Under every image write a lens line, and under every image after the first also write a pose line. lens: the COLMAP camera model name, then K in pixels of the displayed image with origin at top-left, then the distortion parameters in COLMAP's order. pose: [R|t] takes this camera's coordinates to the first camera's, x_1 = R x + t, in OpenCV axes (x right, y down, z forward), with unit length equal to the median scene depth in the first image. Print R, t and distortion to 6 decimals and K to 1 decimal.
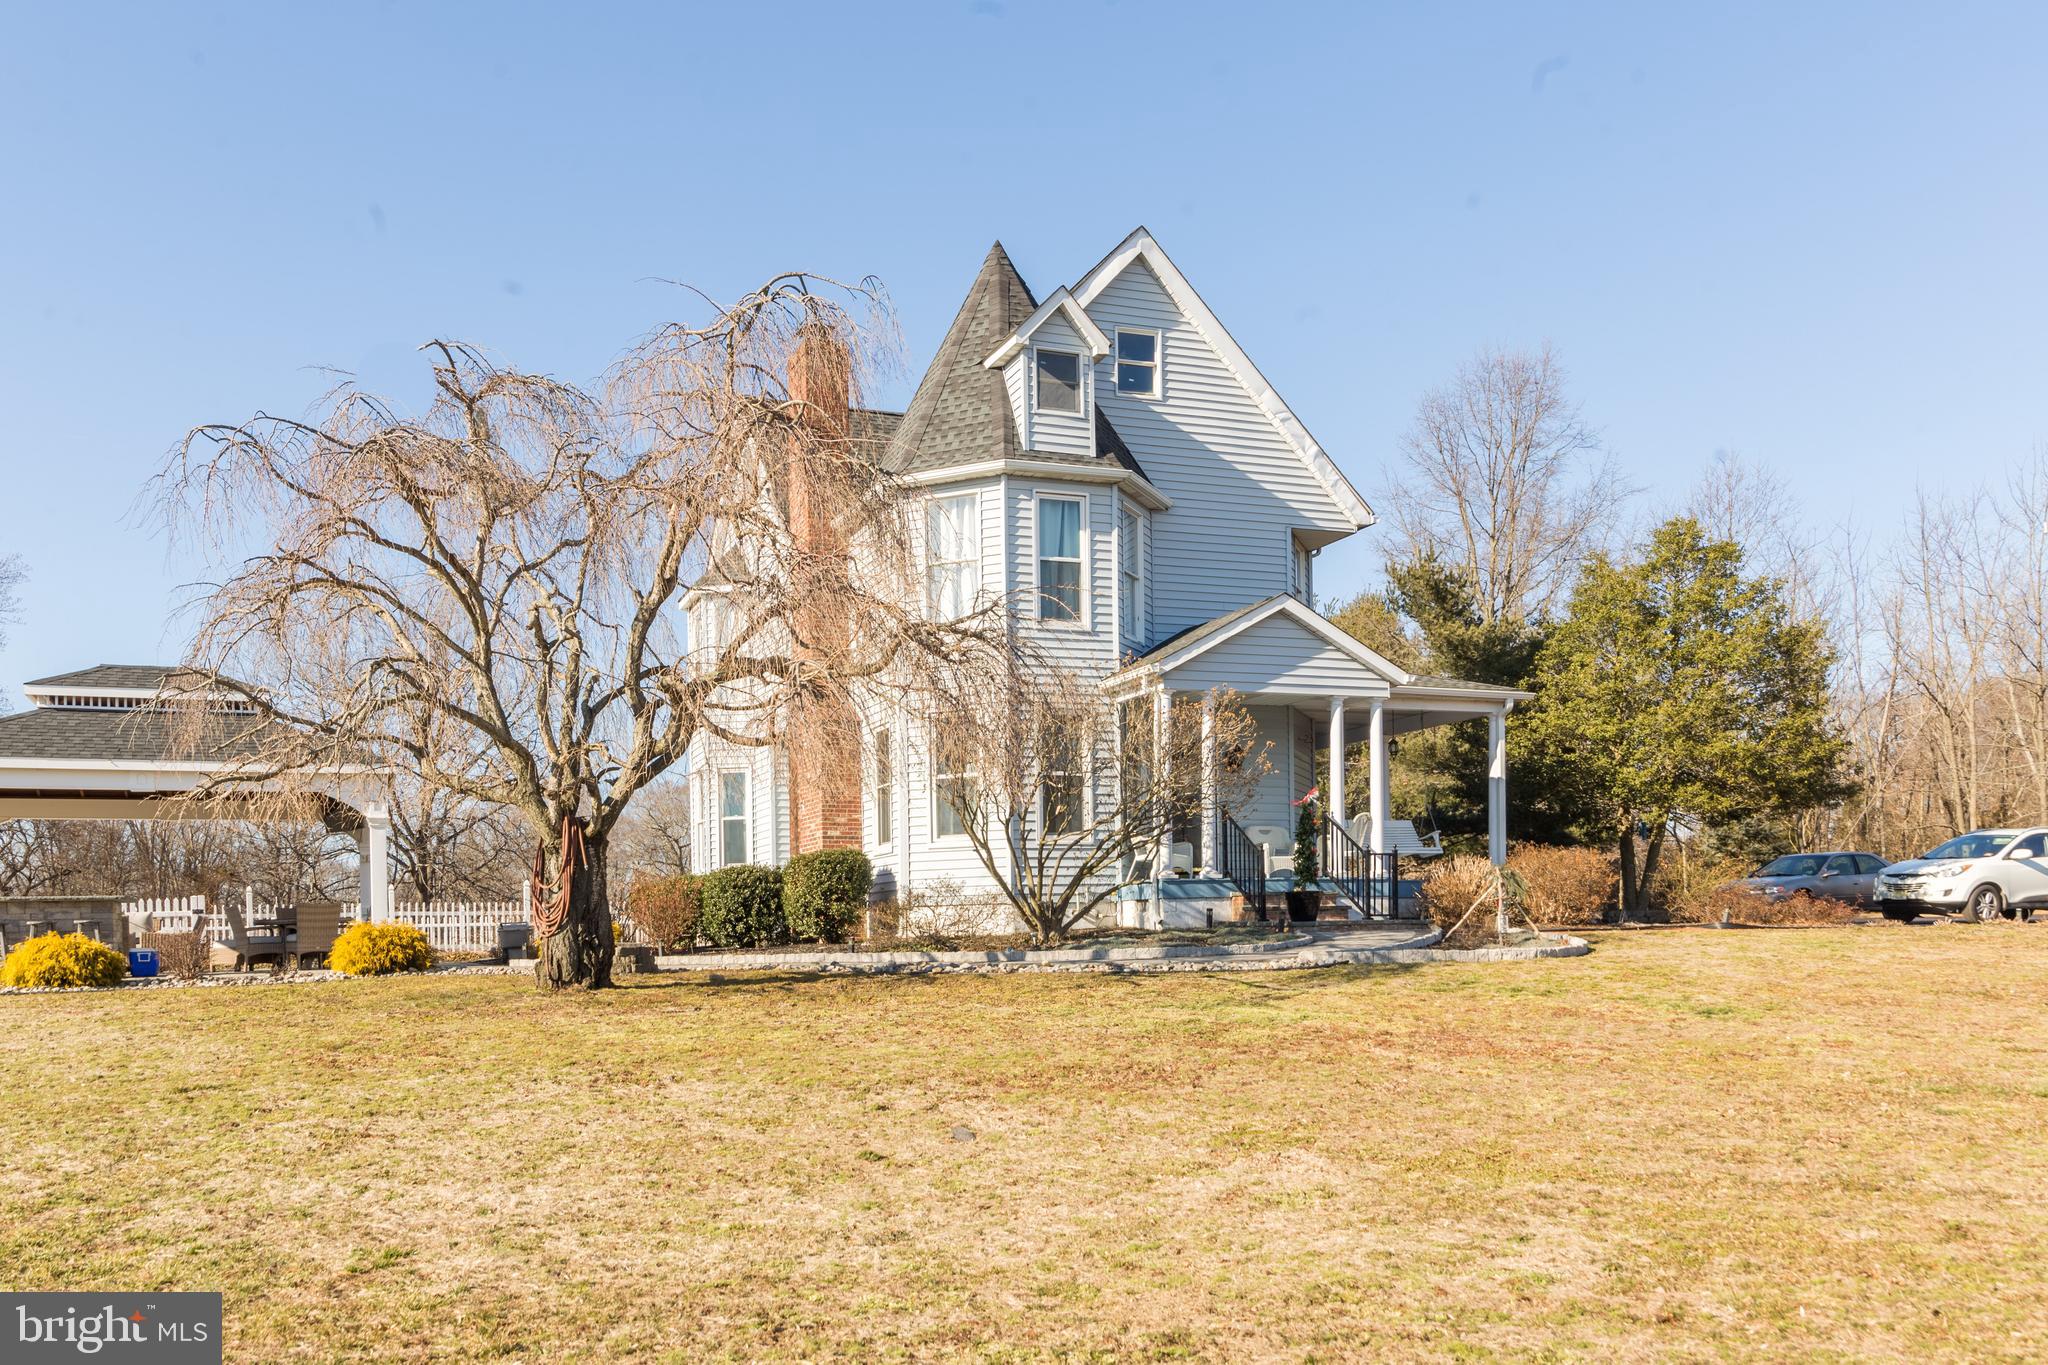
lens RADIAL K [[1612.2, 0, 907.9], [0, 1612.2, 968.8], [0, 0, 1]] dist [0.002272, -0.002537]
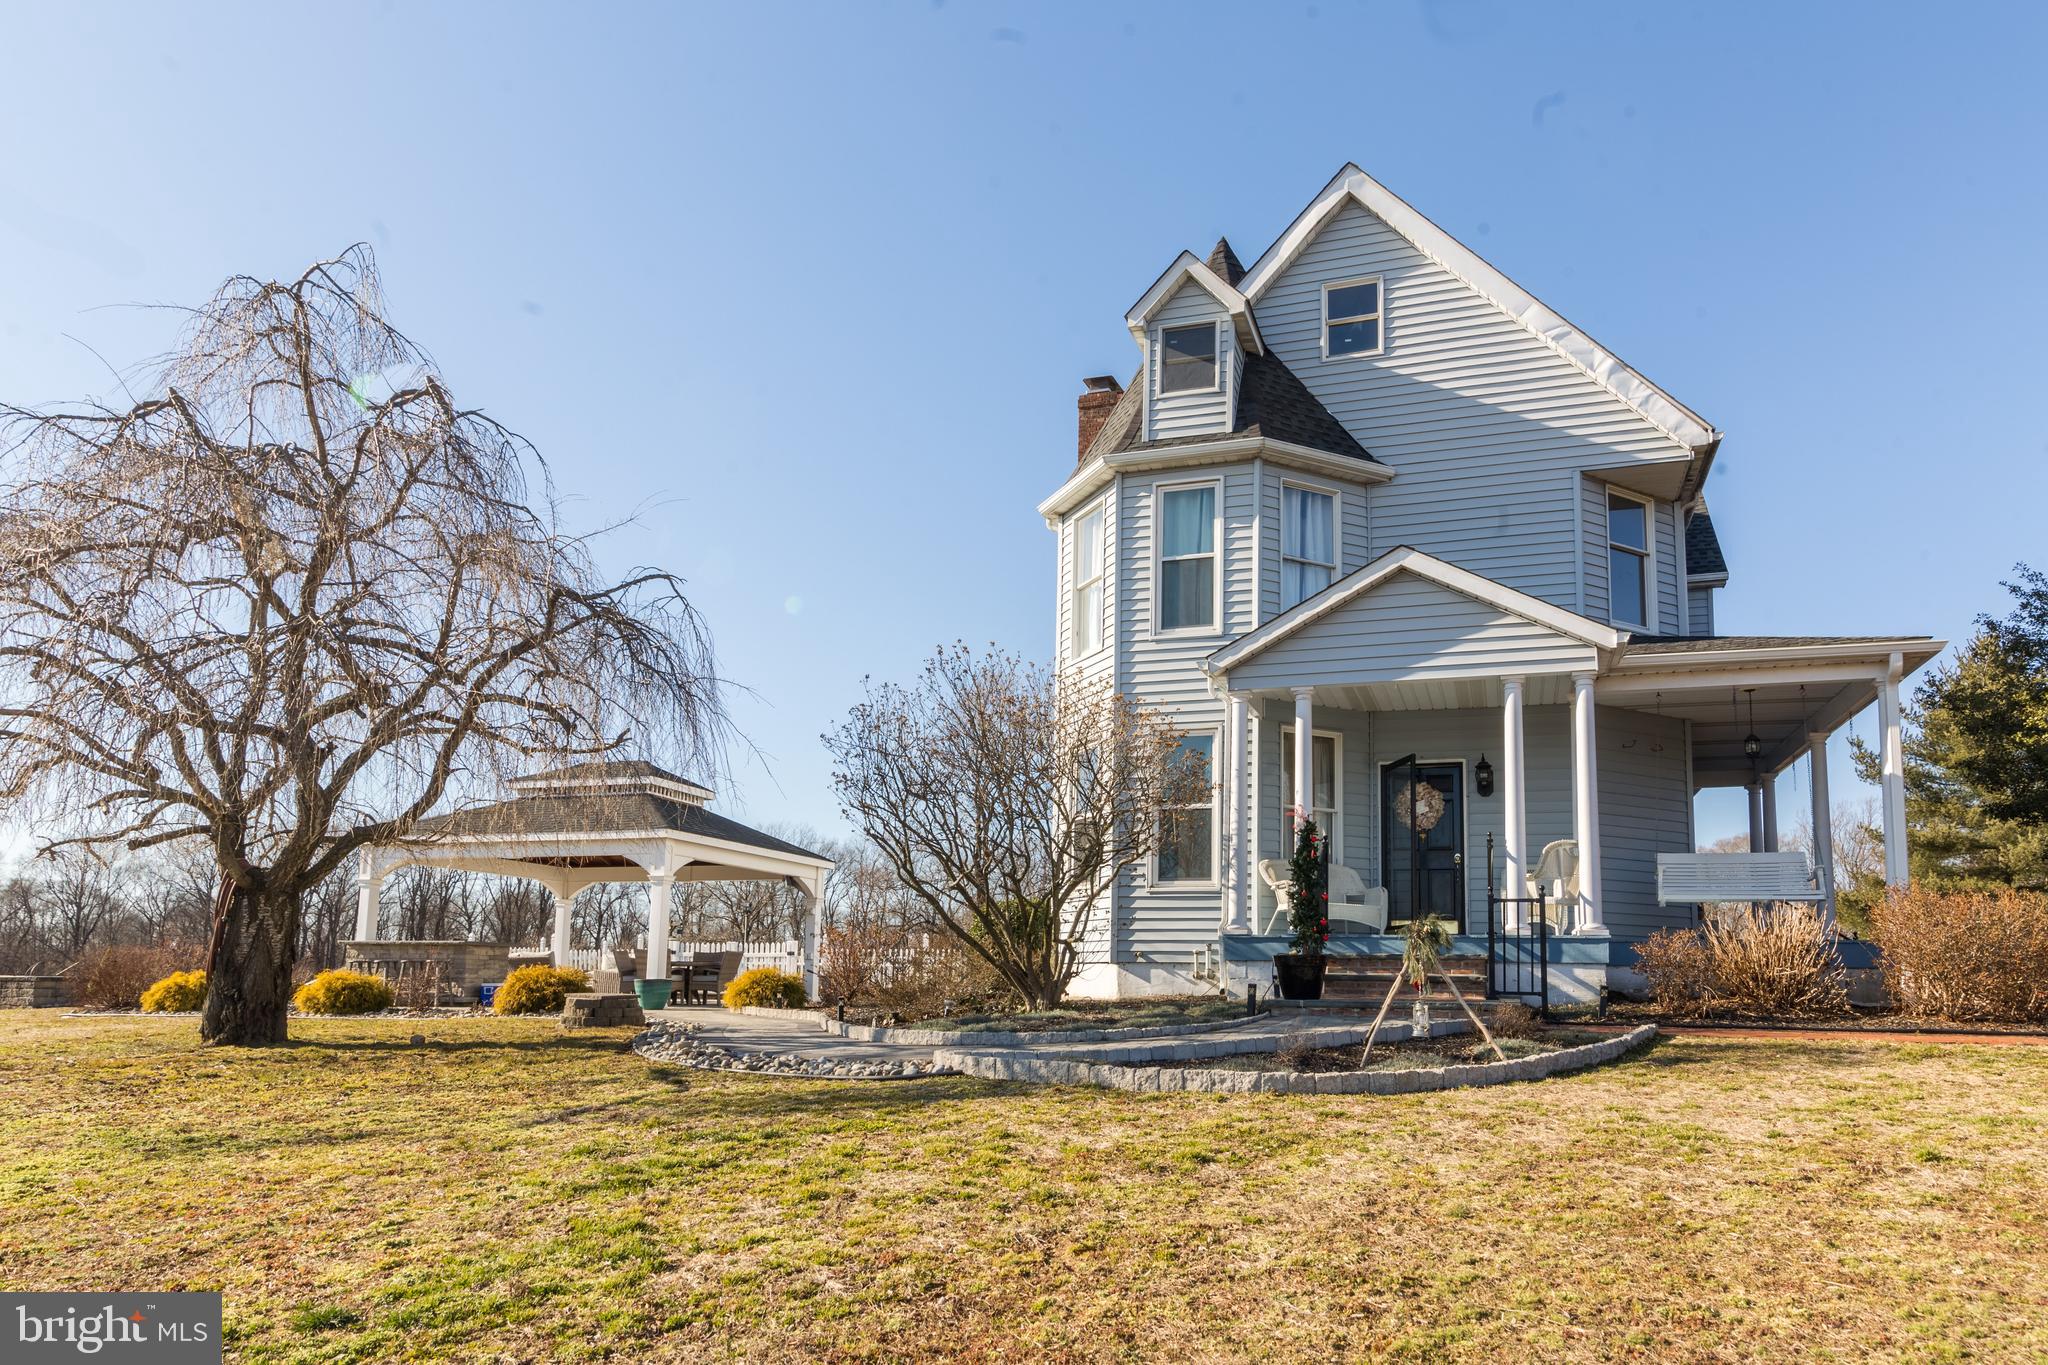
lens RADIAL K [[1232.2, 0, 1140.0], [0, 1232.2, 853.2], [0, 0, 1]] dist [0.002341, 0.002065]
pose [[0.800609, -0.030996, -0.598385, 0.451953], [-0.039905, 0.993686, -0.104863, -0.029557], [0.597857, 0.107832, 0.794317, 0.480064]]
